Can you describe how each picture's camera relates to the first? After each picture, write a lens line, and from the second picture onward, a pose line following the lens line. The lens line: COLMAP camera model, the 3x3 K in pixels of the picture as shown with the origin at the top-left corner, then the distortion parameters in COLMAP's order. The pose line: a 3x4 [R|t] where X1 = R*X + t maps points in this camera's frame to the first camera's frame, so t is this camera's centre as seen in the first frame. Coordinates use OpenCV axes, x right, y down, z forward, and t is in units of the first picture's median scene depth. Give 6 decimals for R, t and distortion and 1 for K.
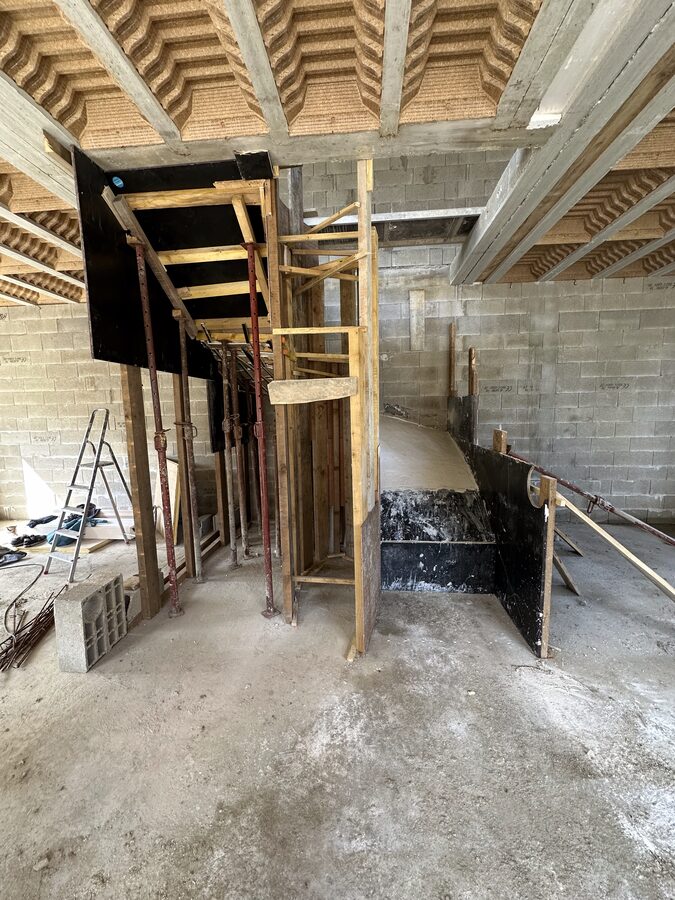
lens RADIAL K [[357.9, 0, 337.8], [0, 357.9, 451.5], [0, 0, 1]] dist [-0.000569, -0.000027]
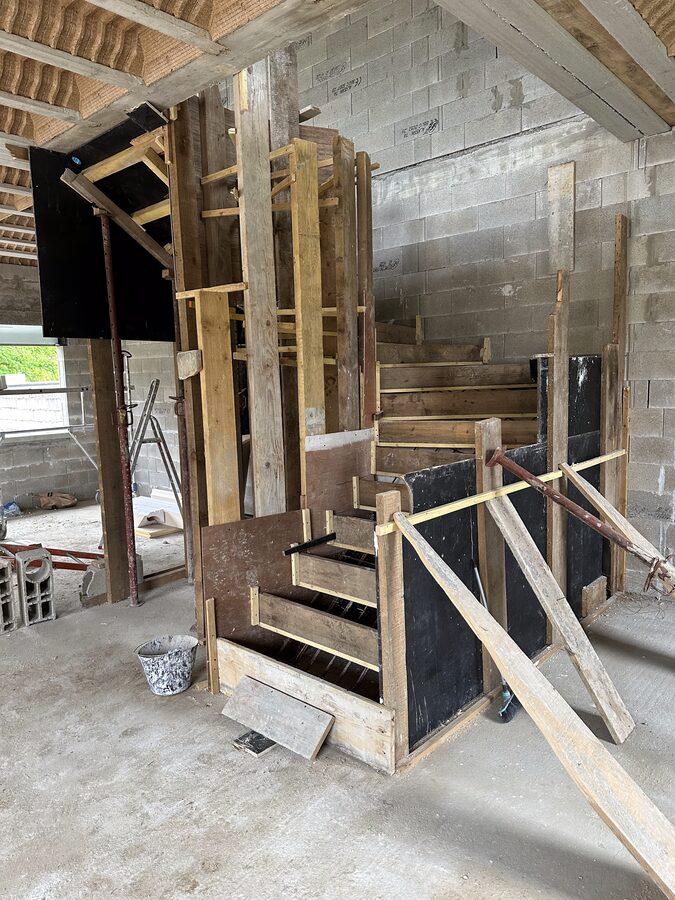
lens RADIAL K [[629.5, 0, 337.5], [0, 629.5, 450.0], [0, 0, 1]] dist [0.081186, -0.098226]
pose [[0.794457, 0.070619, -0.603201, 0.789727], [-0.063636, 0.997429, 0.032960, -0.026238], [0.603977, 0.012200, 0.796908, 0.004352]]
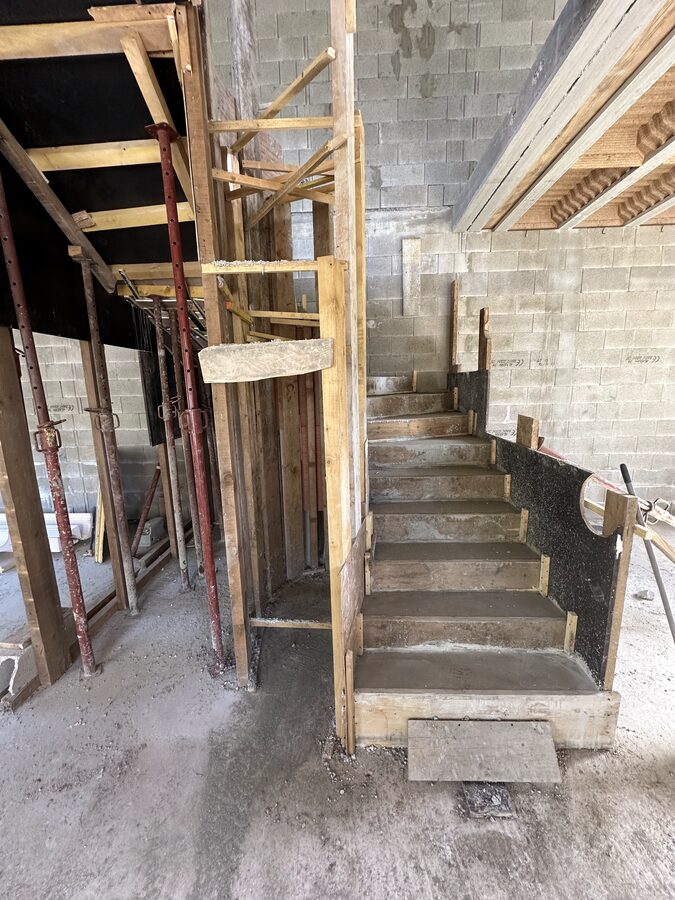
lens RADIAL K [[357.9, 0, 337.8], [0, 357.9, 451.5], [0, 0, 1]] dist [-0.000569, -0.000027]
pose [[0.999120, -0.011674, 0.040284, 0.023653], [0.009187, 0.998072, 0.061378, -0.032316], [-0.040923, -0.060954, 0.997301, 0.237216]]
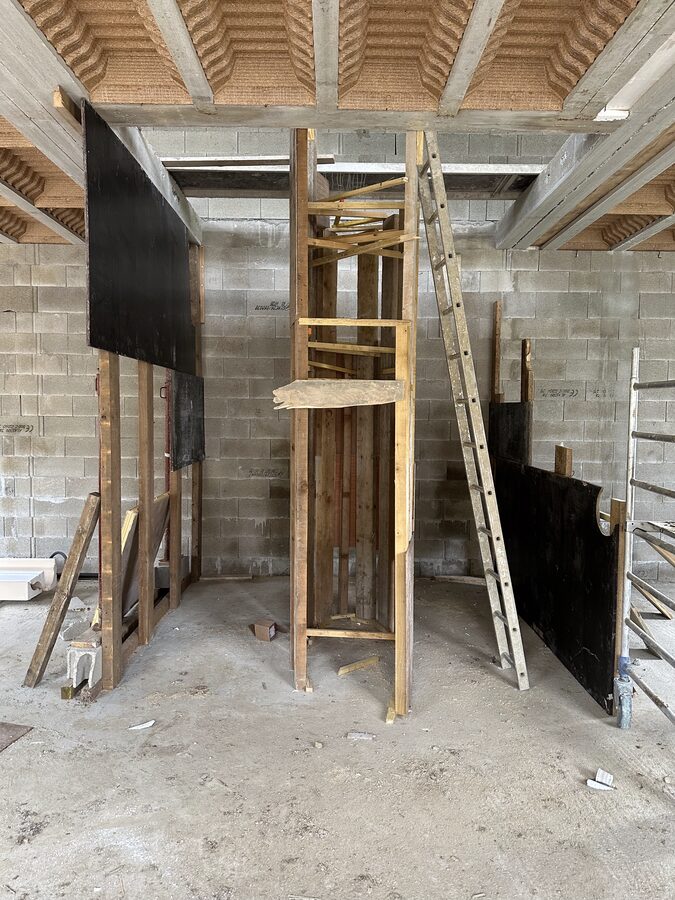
lens RADIAL K [[629.5, 0, 337.5], [0, 629.5, 450.0], [0, 0, 1]] dist [0.081186, -0.098226]
pose [[0.995586, 0.023199, 0.090945, -0.156614], [-0.017706, 0.997996, -0.060750, 0.036778], [-0.092172, 0.058872, 0.994001, -0.318744]]
